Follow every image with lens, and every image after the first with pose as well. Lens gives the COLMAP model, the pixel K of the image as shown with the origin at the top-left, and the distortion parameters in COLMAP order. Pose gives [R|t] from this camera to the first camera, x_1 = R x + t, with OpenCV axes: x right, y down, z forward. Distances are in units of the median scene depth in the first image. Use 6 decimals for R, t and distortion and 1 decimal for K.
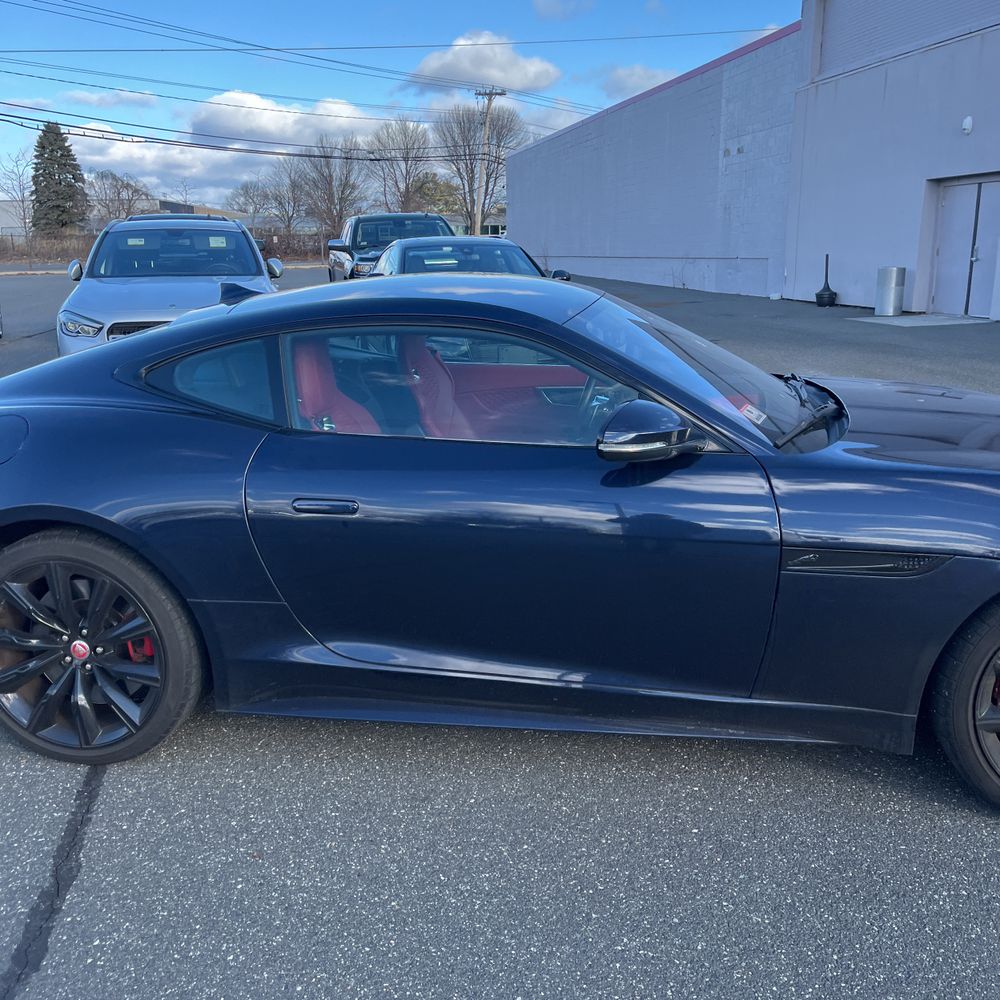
lens RADIAL K [[1007.4, 0, 491.9], [0, 1007.4, 502.9], [0, 0, 1]] dist [0.023340, 0.000000]
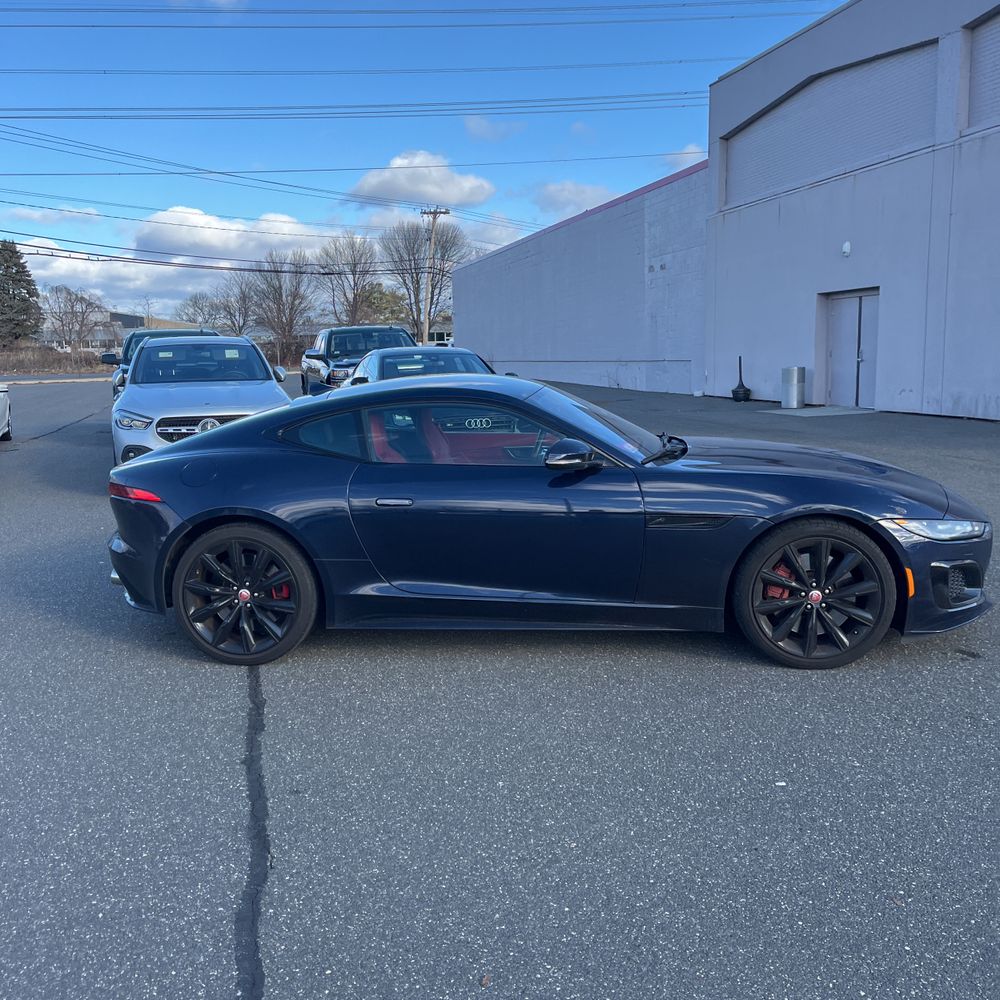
lens RADIAL K [[1007.4, 0, 484.2], [0, 1007.4, 485.4], [0, 0, 1]] dist [0.023340, 0.000000]
pose [[0.998769, -0.018632, 0.045964, -0.014796], [0.023862, 0.992963, -0.115999, 0.031141], [-0.043479, 0.116953, 0.992185, -0.131907]]
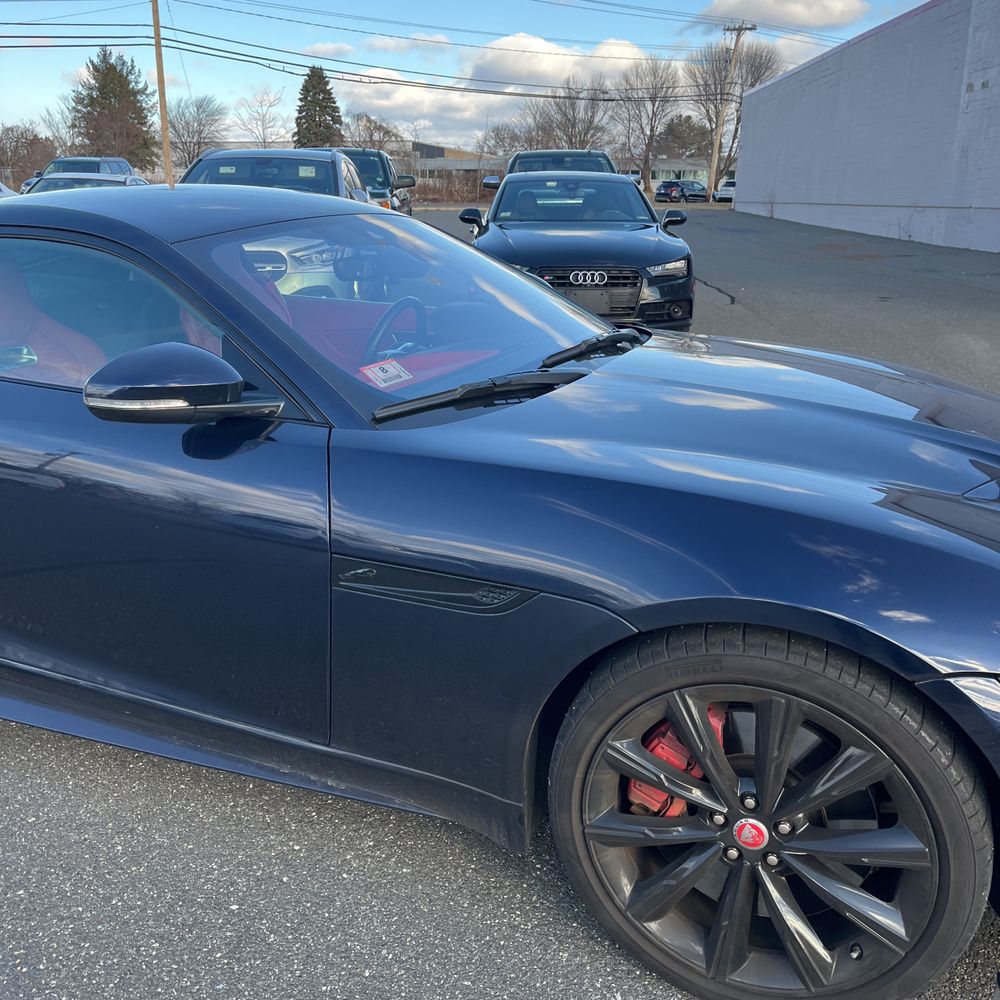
lens RADIAL K [[1007.4, 0, 493.8], [0, 1007.4, 490.3], [0, 0, 1]] dist [0.023340, 0.000000]
pose [[0.973217, 0.082517, -0.214570, 0.086348], [-0.073994, 0.996128, 0.047469, -0.007117], [0.217656, -0.030321, 0.975554, 0.047680]]
